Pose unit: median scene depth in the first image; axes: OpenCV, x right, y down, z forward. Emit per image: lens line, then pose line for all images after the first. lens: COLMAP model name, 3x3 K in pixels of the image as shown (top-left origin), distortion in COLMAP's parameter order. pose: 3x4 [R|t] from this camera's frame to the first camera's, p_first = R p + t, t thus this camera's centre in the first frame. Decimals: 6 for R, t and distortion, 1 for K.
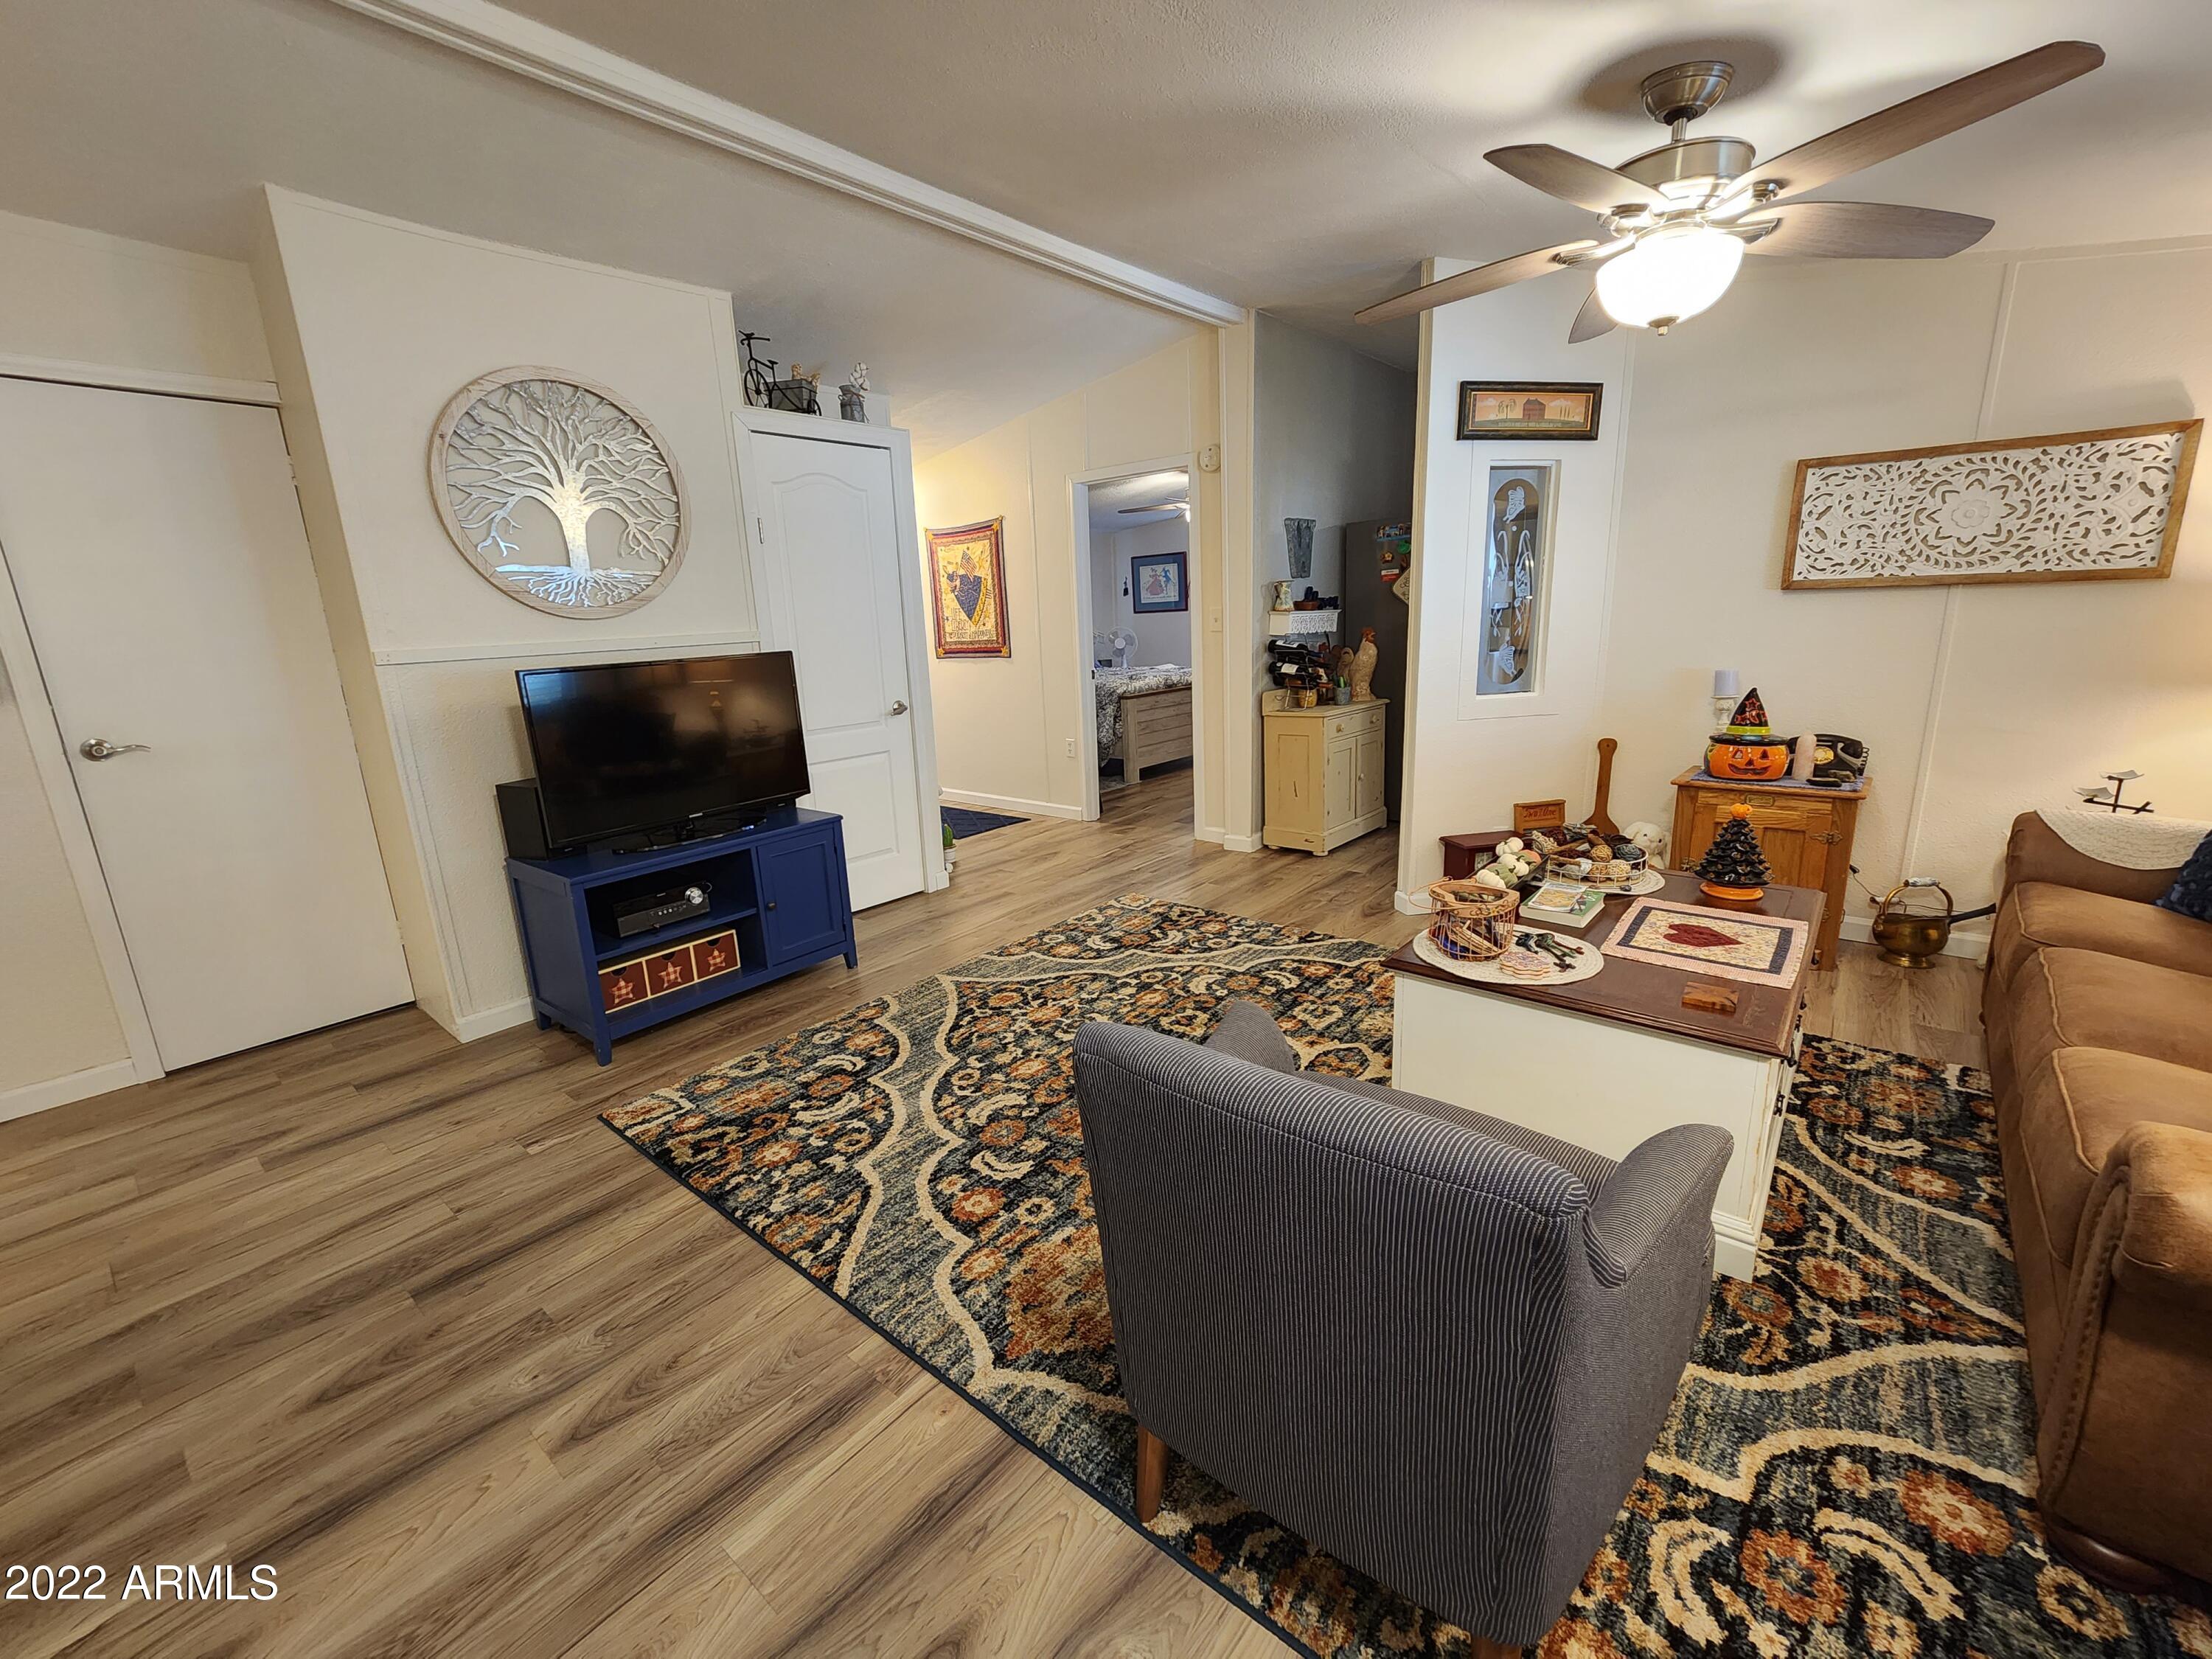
lens RADIAL K [[919.8, 0, 1096.0], [0, 919.8, 831.4], [0, 0, 1]] dist [-0.006572, -0.000328]
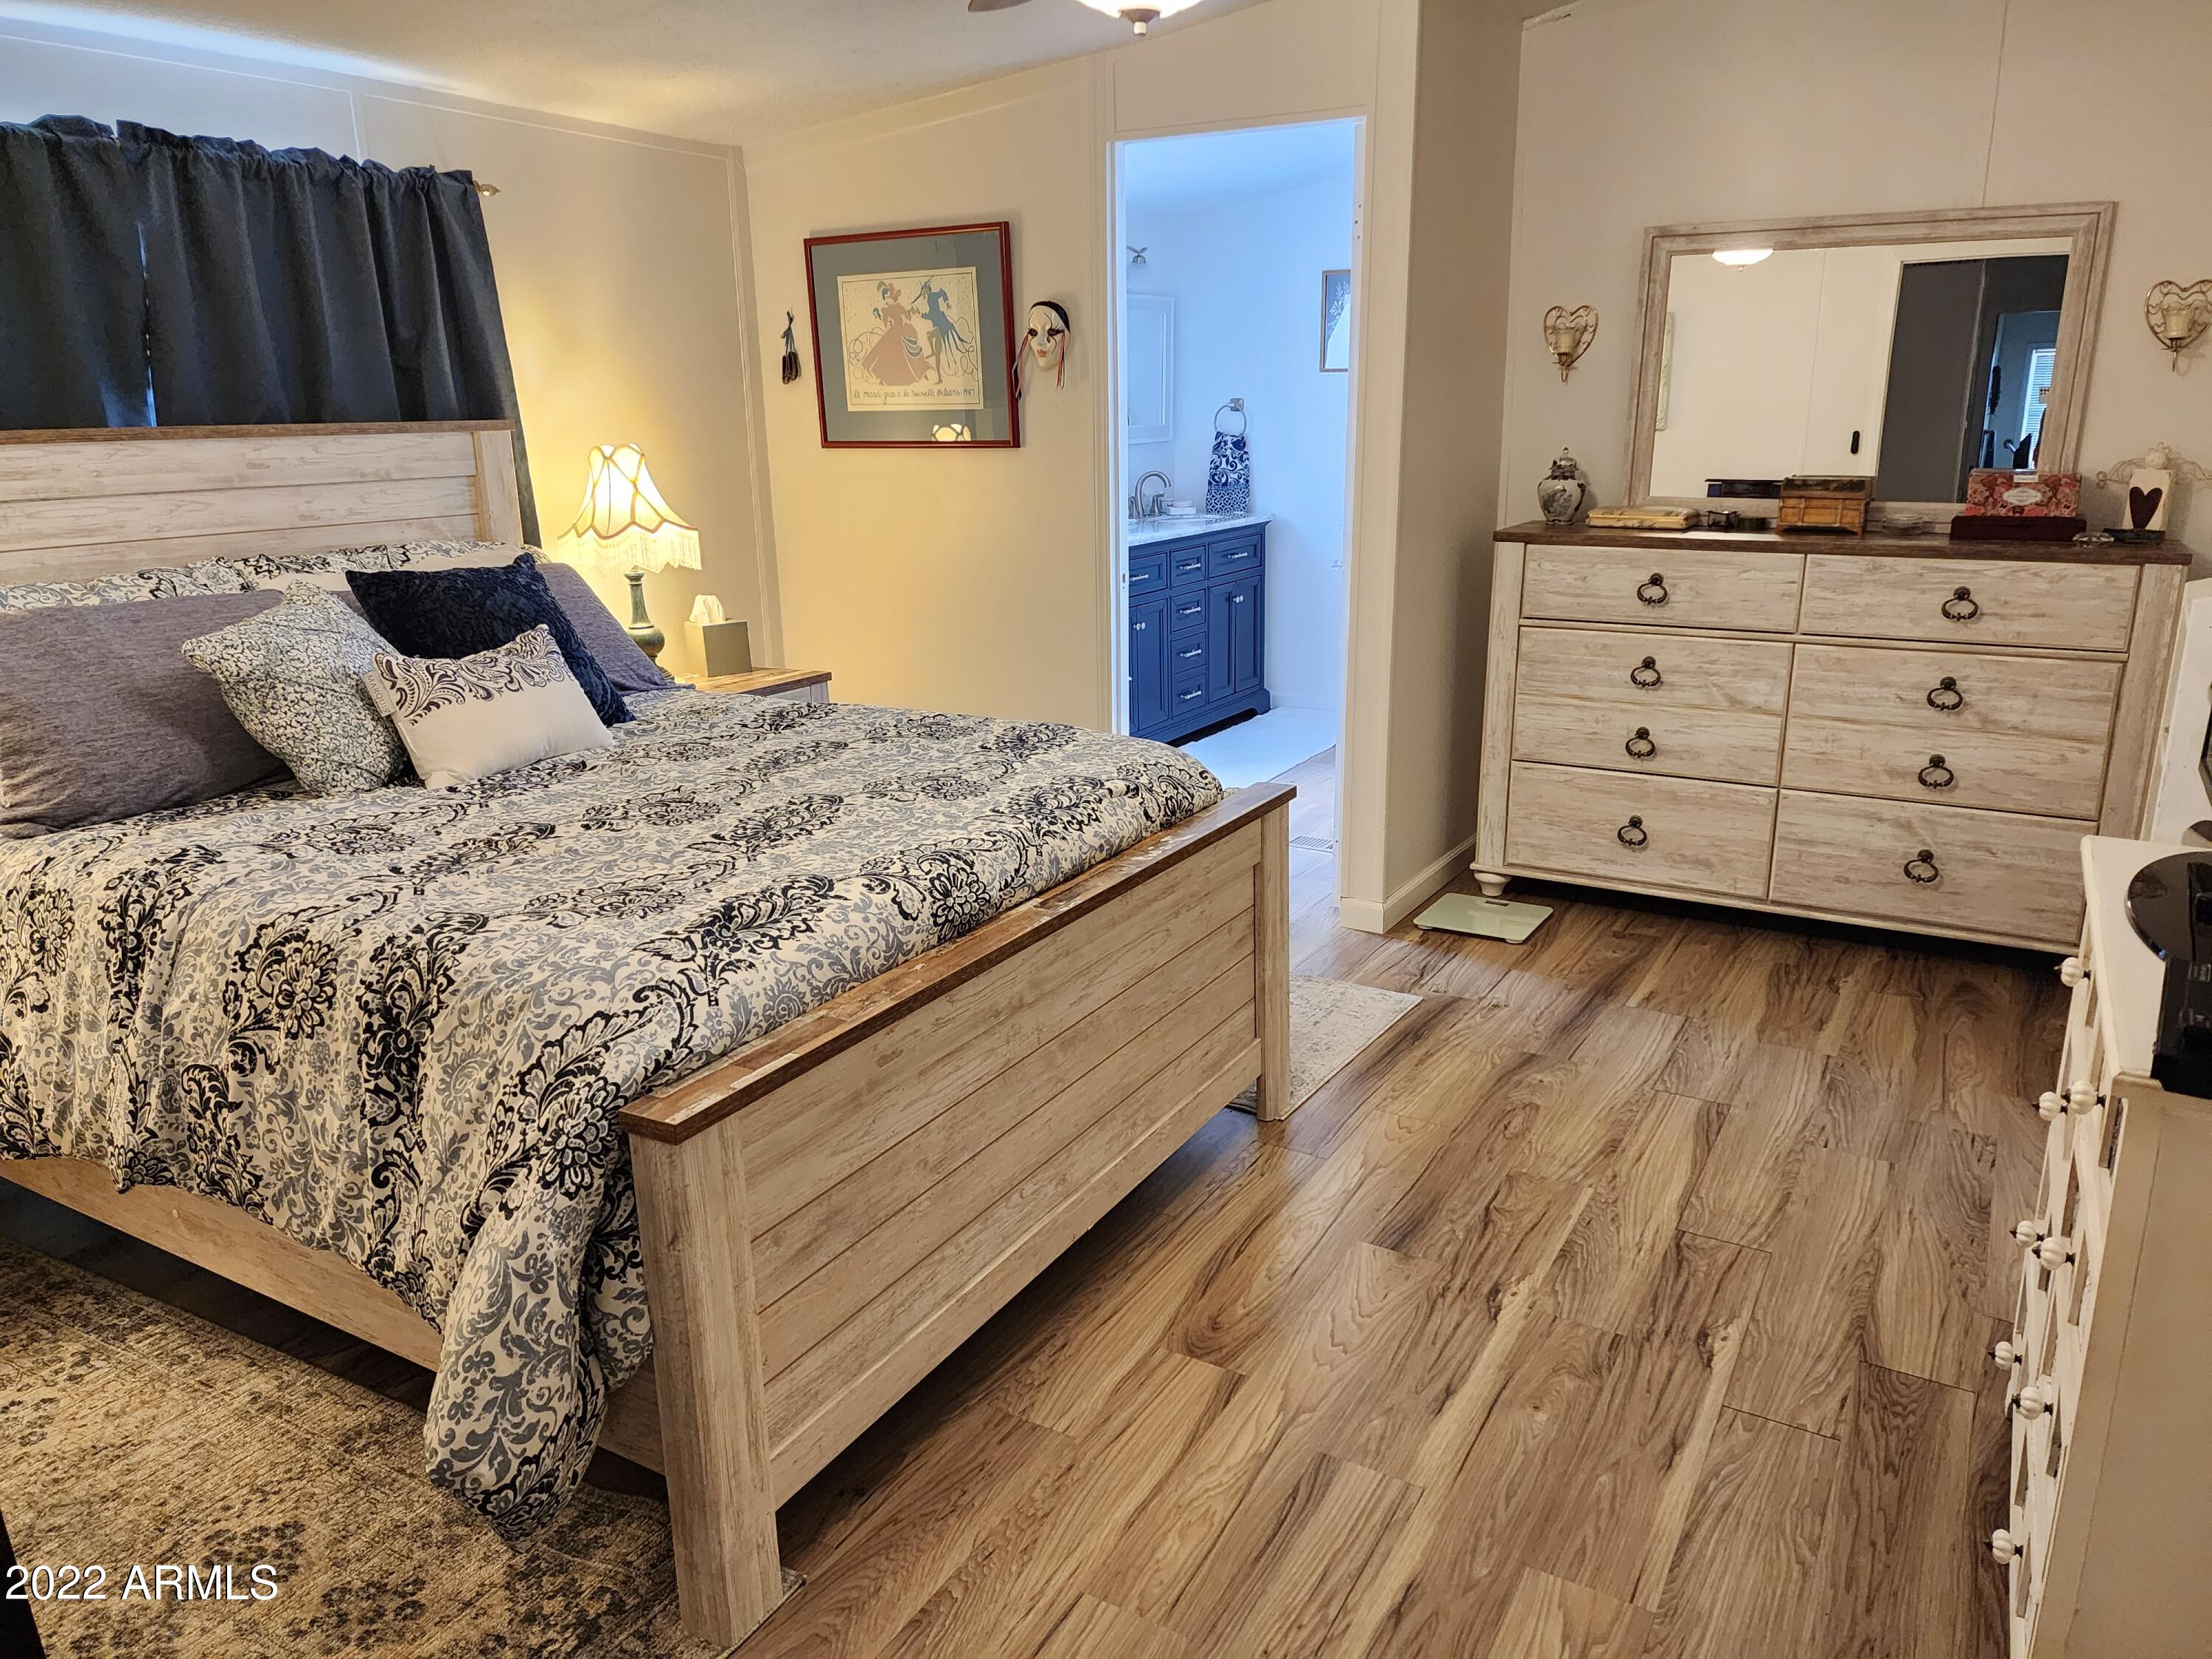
lens RADIAL K [[1557.4, 0, 1109.7], [0, 1557.4, 804.0], [0, 0, 1]] dist [0.105858, -0.092952]
pose [[0.984005, -0.020179, 0.176993, 0.122569], [0.016749, 0.999642, 0.020856, -0.415289], [-0.177351, -0.017558, 0.983991, 1.551618]]
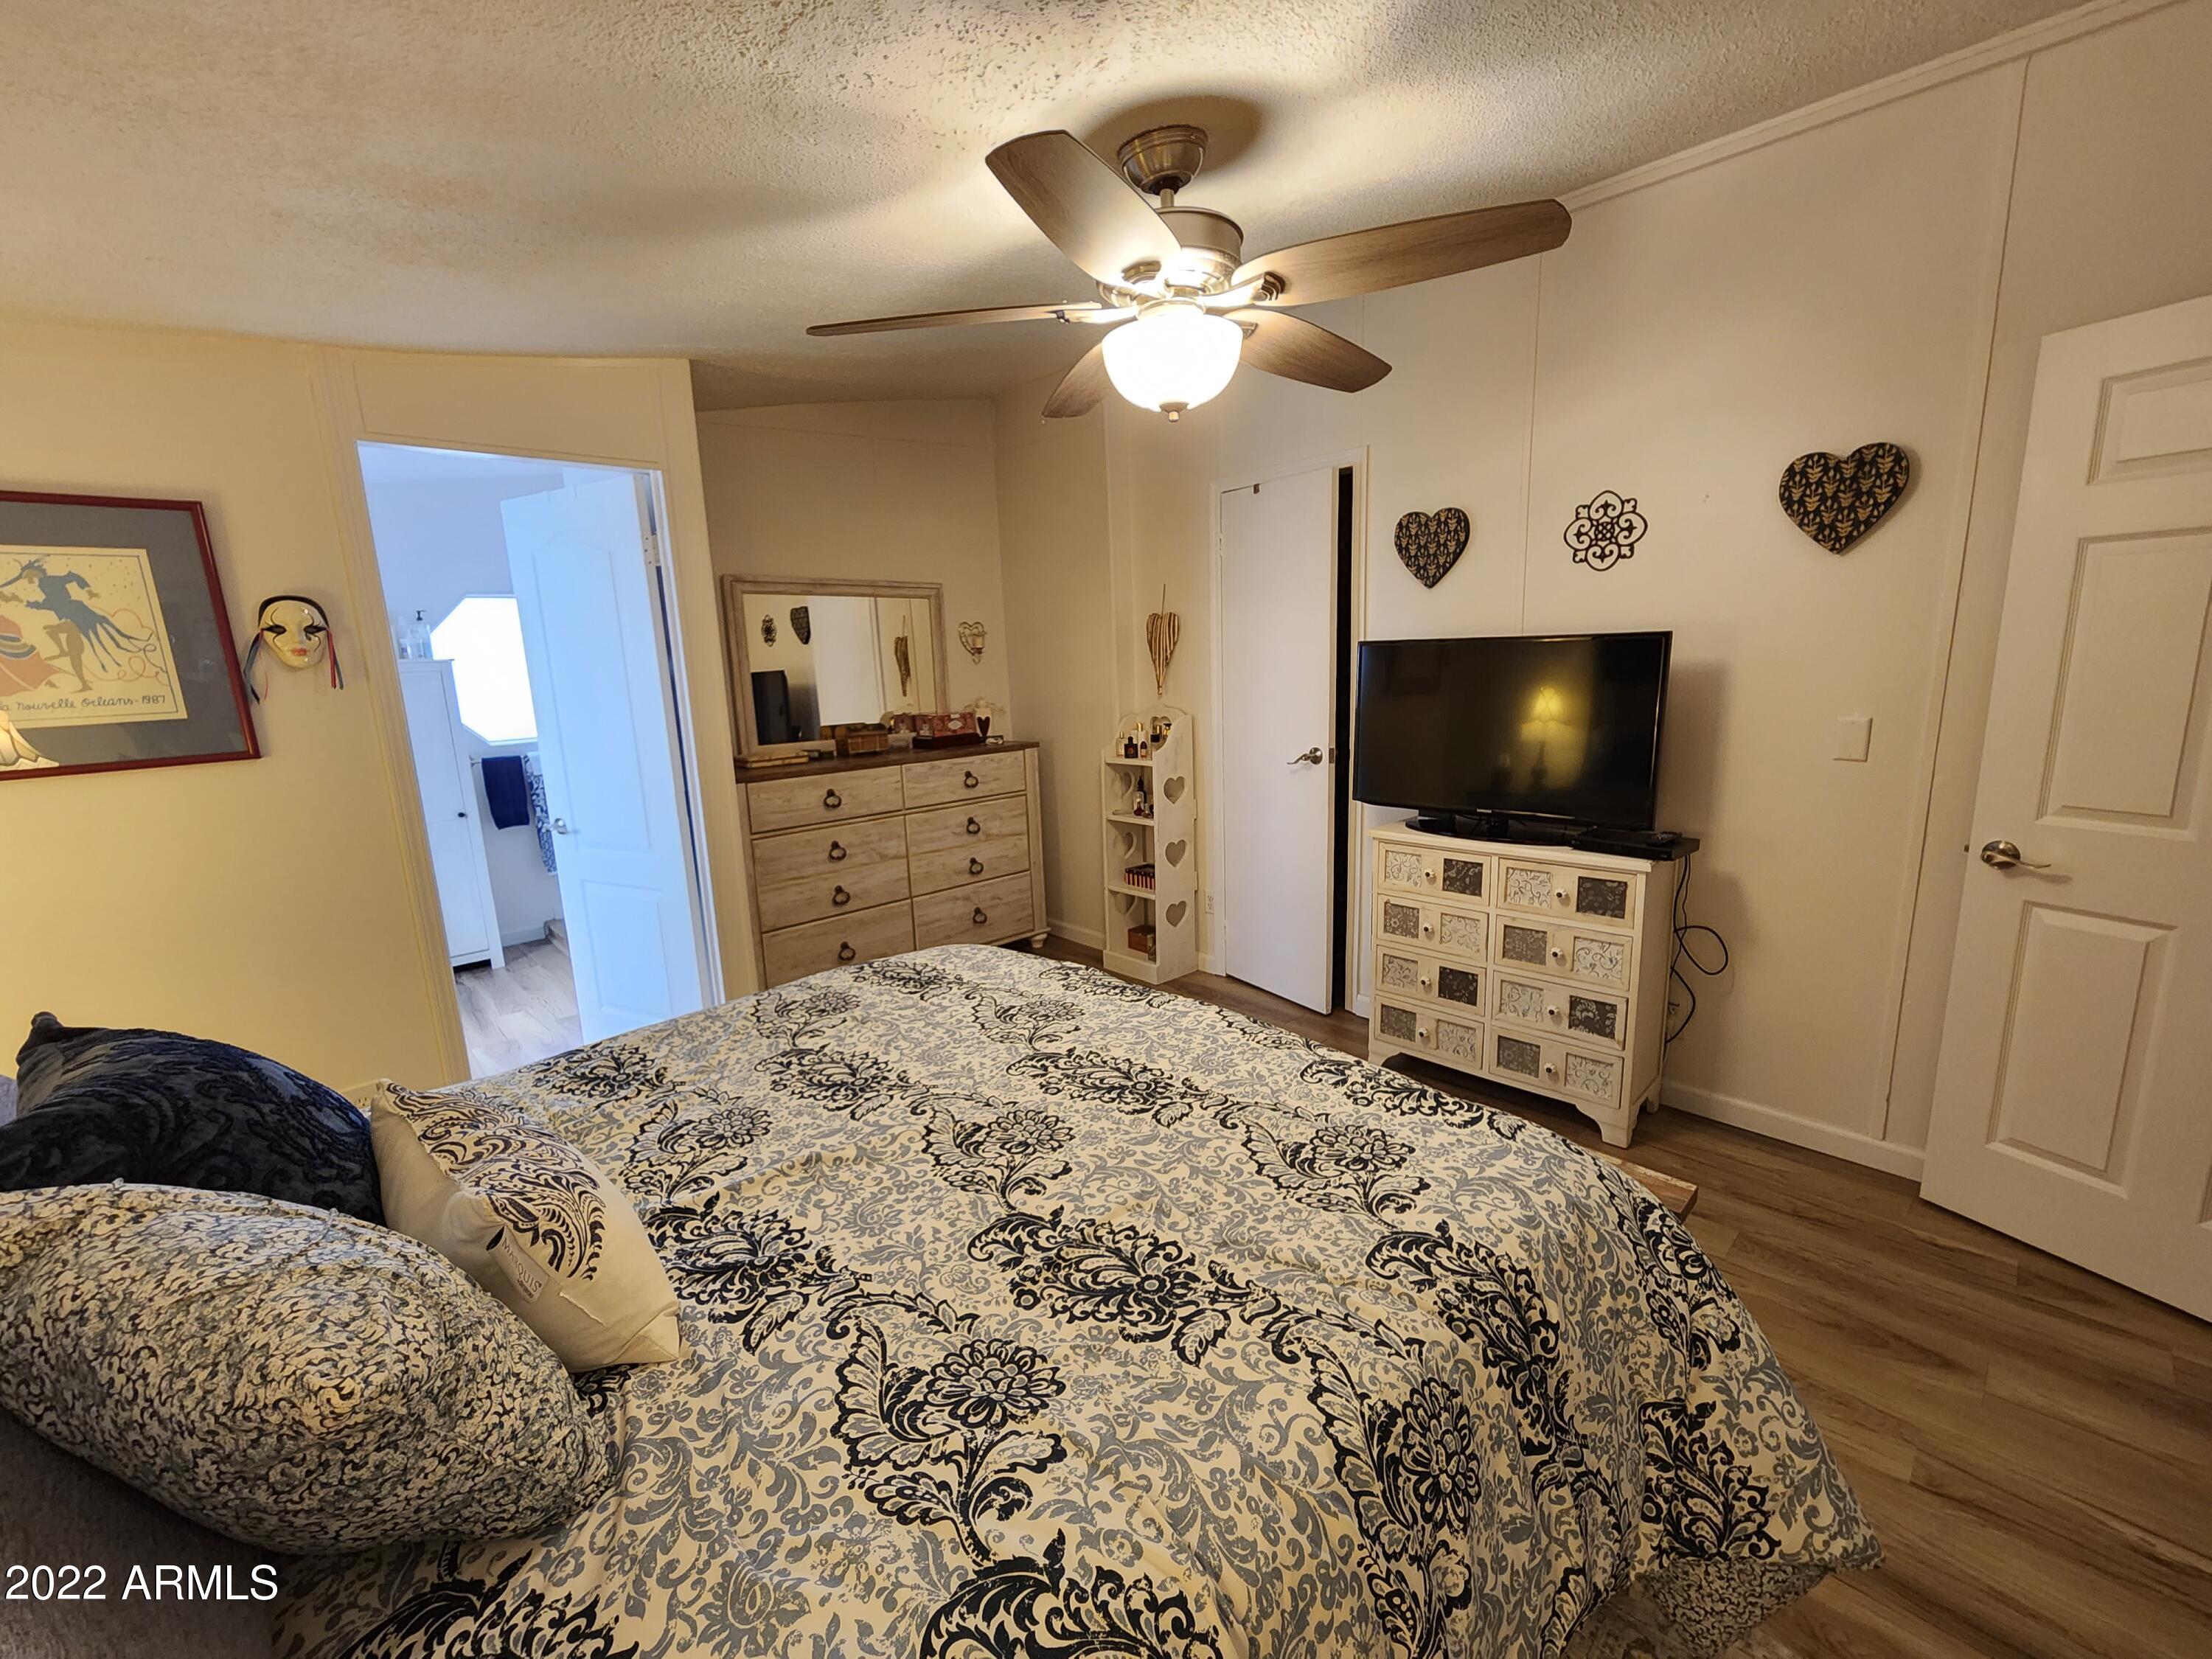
lens RADIAL K [[918.0, 0, 1101.9], [0, 918.0, 827.4], [0, 0, 1]] dist [0.000218, -0.000218]
pose [[0.108089, -0.152632, 0.982355, -0.313849], [0.263746, 0.957137, 0.119694, -0.563724], [-0.958517, 0.246154, 0.143712, 2.217792]]
